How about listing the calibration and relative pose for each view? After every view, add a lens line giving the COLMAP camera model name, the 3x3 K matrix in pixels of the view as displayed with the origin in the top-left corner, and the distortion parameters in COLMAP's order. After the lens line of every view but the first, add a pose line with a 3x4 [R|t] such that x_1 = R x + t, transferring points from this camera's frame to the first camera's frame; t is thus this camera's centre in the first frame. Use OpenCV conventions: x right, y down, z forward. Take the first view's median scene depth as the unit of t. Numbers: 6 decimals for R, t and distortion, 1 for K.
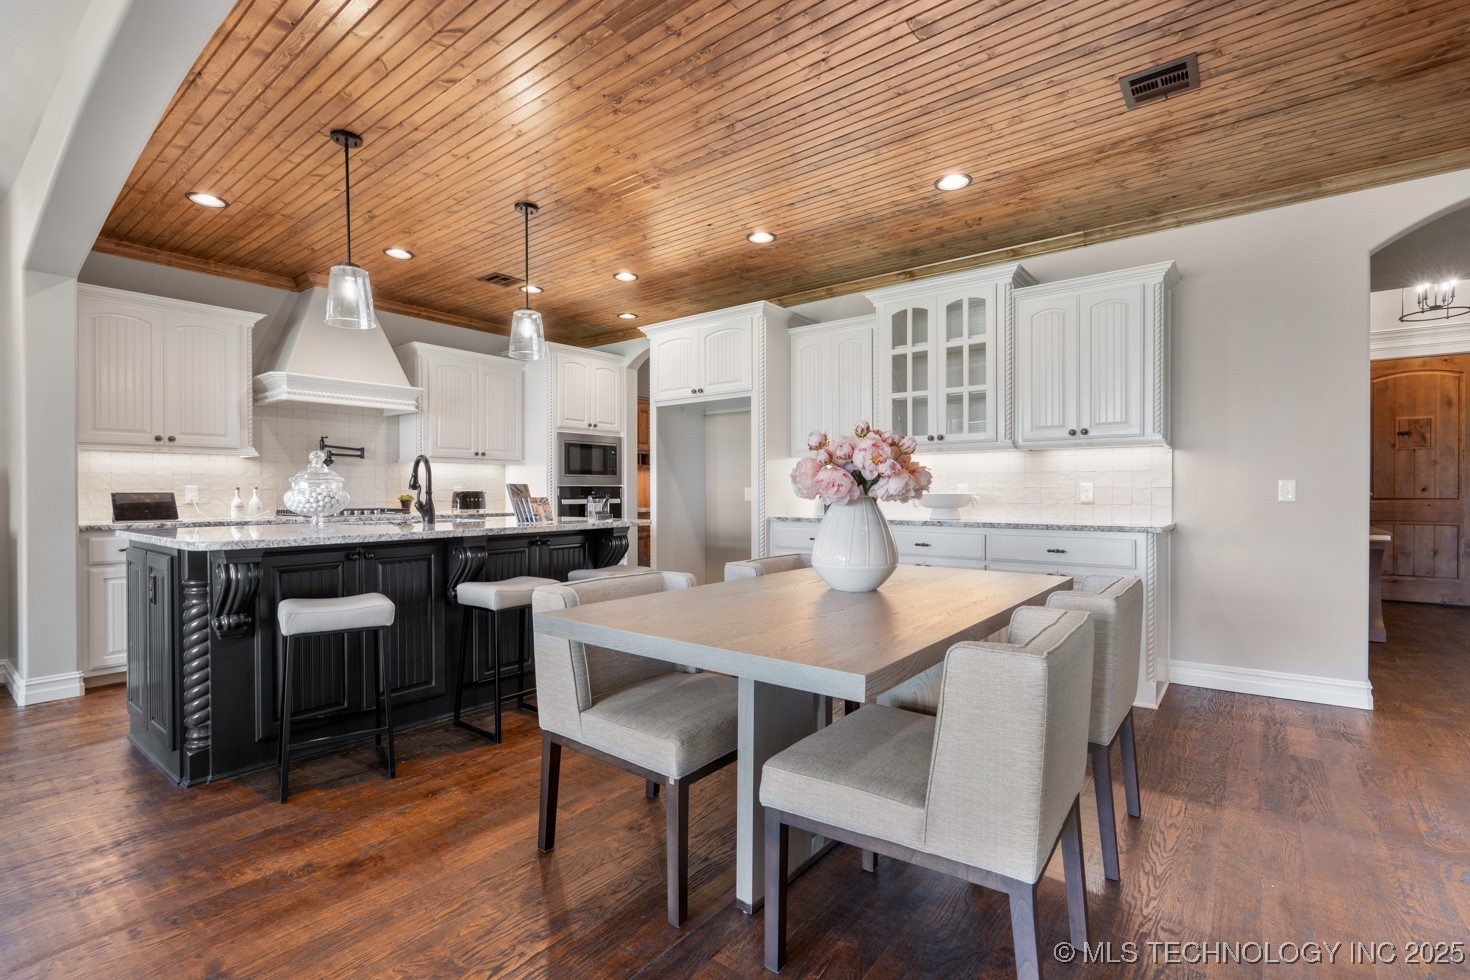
lens RADIAL K [[667.8, 0, 730.6], [0, 667.8, 493.1], [0, 0, 1]] dist [0.001755, 0.000289]
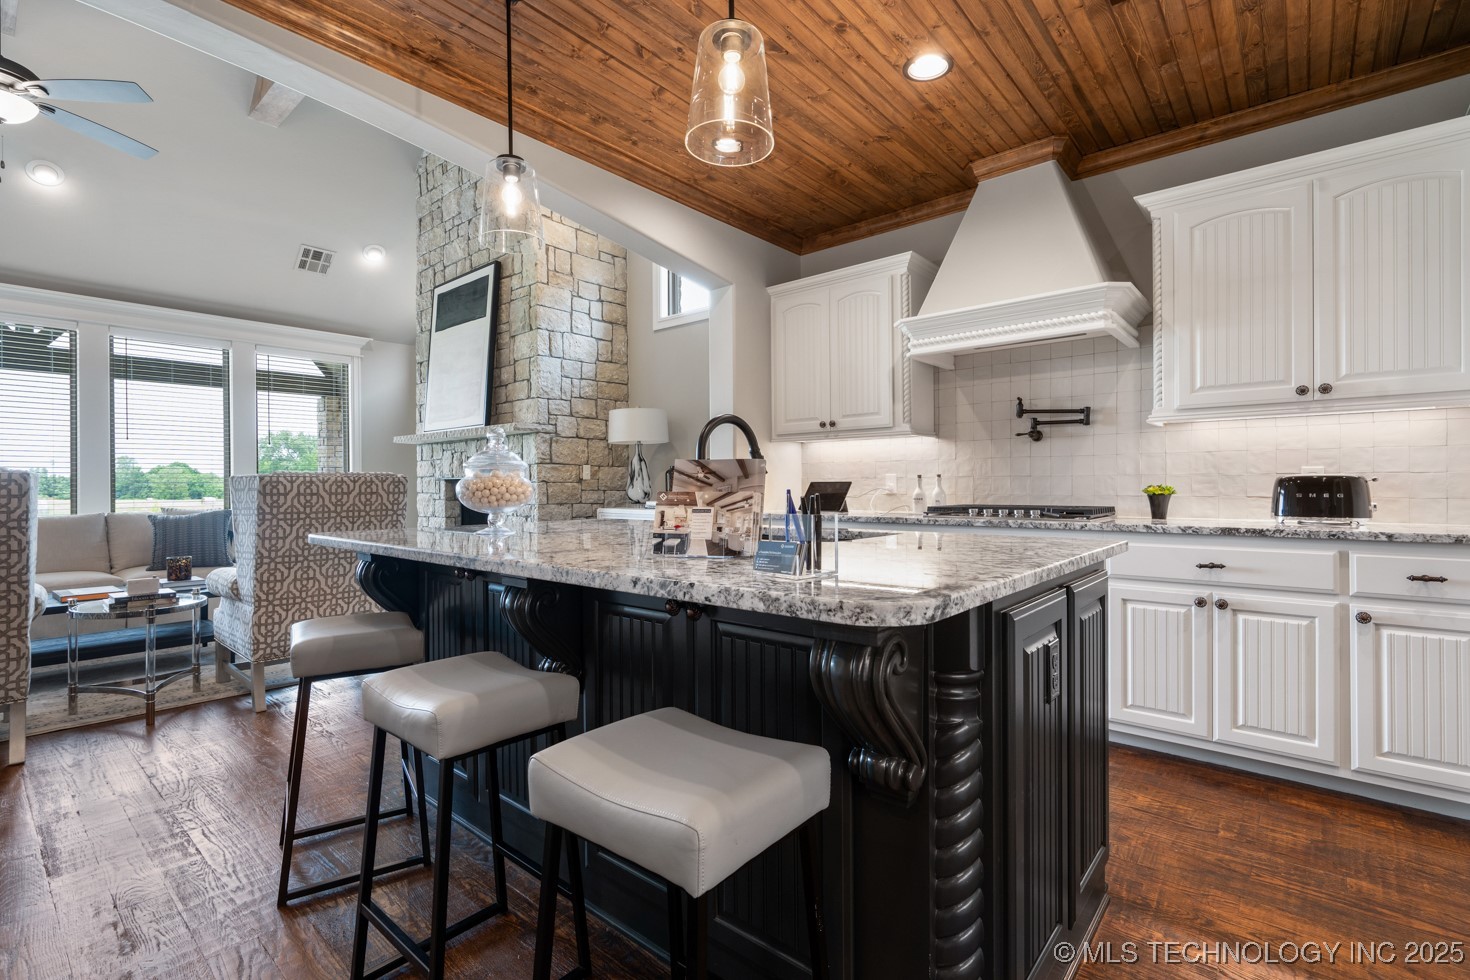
lens RADIAL K [[667.8, 0, 735.0], [0, 667.8, 485.6], [0, 0, 1]] dist [0.001755, 0.000289]
pose [[-0.038662, 0.006141, -0.999233, 0.092490], [0.004259, 0.999973, 0.005981, -0.001479], [0.999243, -0.004025, -0.038687, 0.872222]]
